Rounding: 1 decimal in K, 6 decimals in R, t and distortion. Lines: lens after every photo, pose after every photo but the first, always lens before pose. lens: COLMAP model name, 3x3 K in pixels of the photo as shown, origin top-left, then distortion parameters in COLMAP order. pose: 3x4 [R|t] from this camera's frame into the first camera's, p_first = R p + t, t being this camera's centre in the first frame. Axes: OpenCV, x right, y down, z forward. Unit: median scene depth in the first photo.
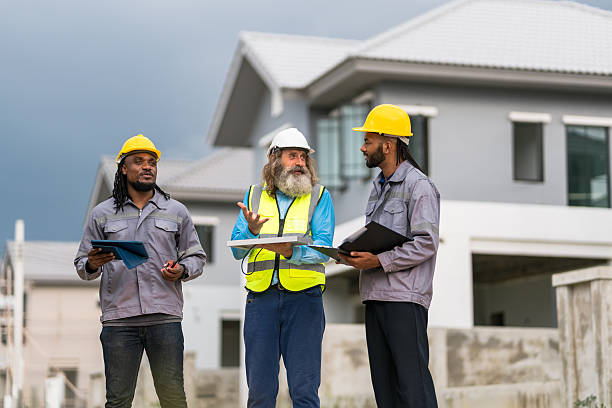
lens RADIAL K [[1508.2, 0, 339.9], [0, 1508.2, 218.7], [0, 0, 1]] dist [0.488794, -3.631207]
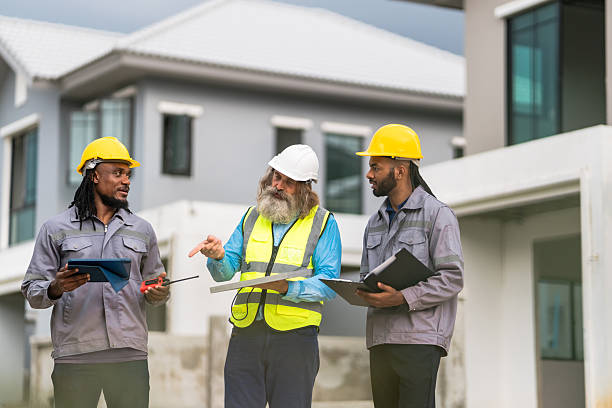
lens RADIAL K [[1485.5, 0, 306.0], [0, 1485.5, 204.0], [0, 0, 1]] dist [0.268548, -0.684854]
pose [[0.980060, 0.044035, 0.193762, -0.183175], [-0.042820, 0.999028, -0.010459, -0.014072], [-0.194034, 0.001954, 0.980993, 0.149700]]
